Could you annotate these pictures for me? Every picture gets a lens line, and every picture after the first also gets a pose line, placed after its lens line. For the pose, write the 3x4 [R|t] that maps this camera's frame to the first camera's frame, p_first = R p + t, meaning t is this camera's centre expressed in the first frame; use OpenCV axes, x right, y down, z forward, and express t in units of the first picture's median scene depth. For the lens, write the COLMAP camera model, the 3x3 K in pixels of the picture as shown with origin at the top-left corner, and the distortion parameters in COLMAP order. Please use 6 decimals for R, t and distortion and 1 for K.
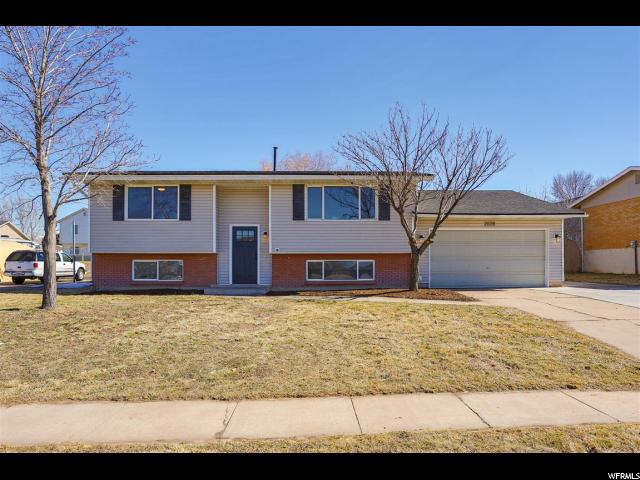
lens RADIAL K [[377.0, 0, 318.6], [0, 377.0, 243.1], [0, 0, 1]] dist [-0.042747, -0.002503]
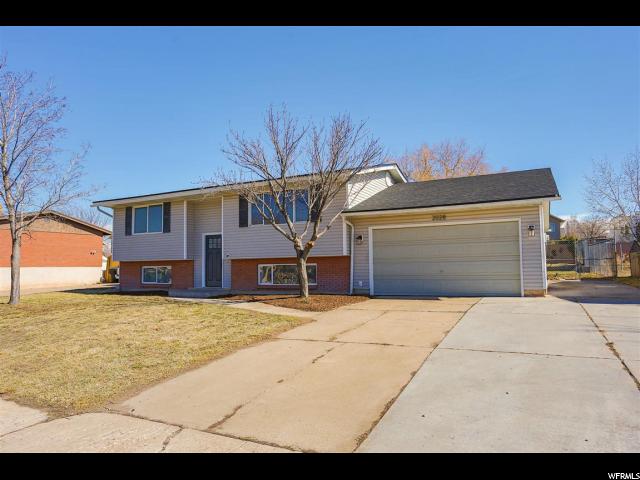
lens RADIAL K [[436.2, 0, 321.4], [0, 436.2, 235.0], [0, 0, 1]] dist [-0.034098, 0.001741]
pose [[0.872483, -0.046584, -0.486418, 0.718665], [0.040577, 0.998914, -0.022883, -0.002116], [0.486956, 0.000228, 0.873426, 0.042775]]
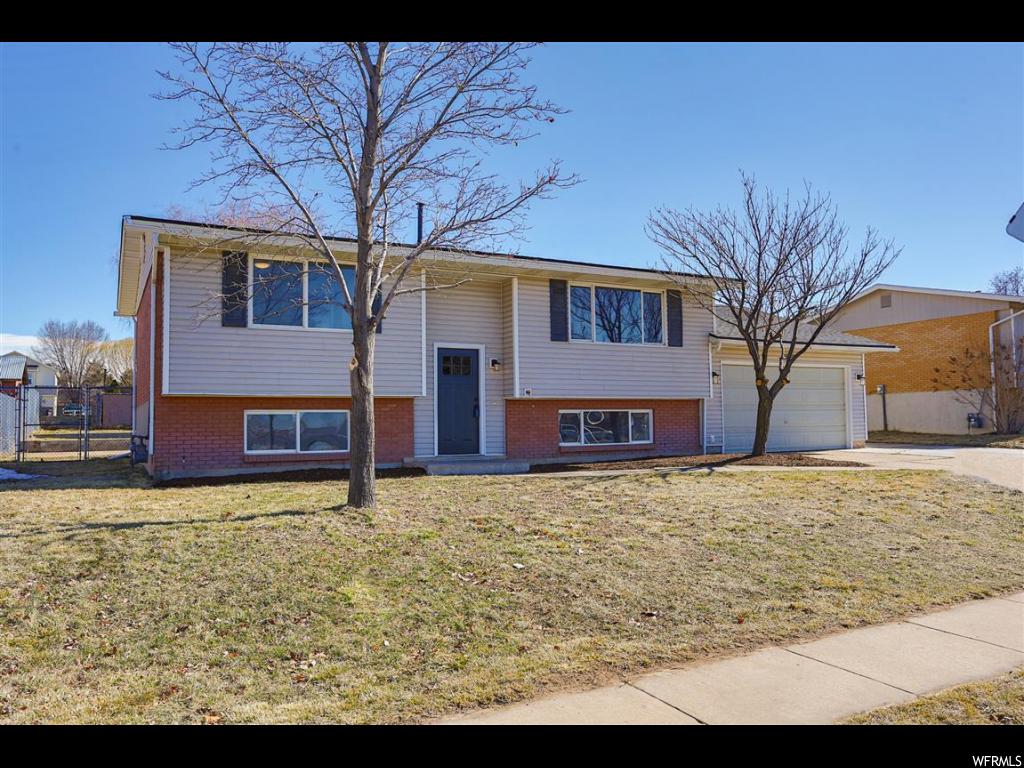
lens RADIAL K [[755.0, 0, 508.9], [0, 755.0, 379.7], [0, 0, 1]] dist [0.000935, 0.001146]
pose [[0.899218, 0.017245, 0.437162, -0.624375], [-0.018559, 0.999827, -0.001267, 0.000840], [-0.437108, -0.006974, 0.899382, -0.013601]]
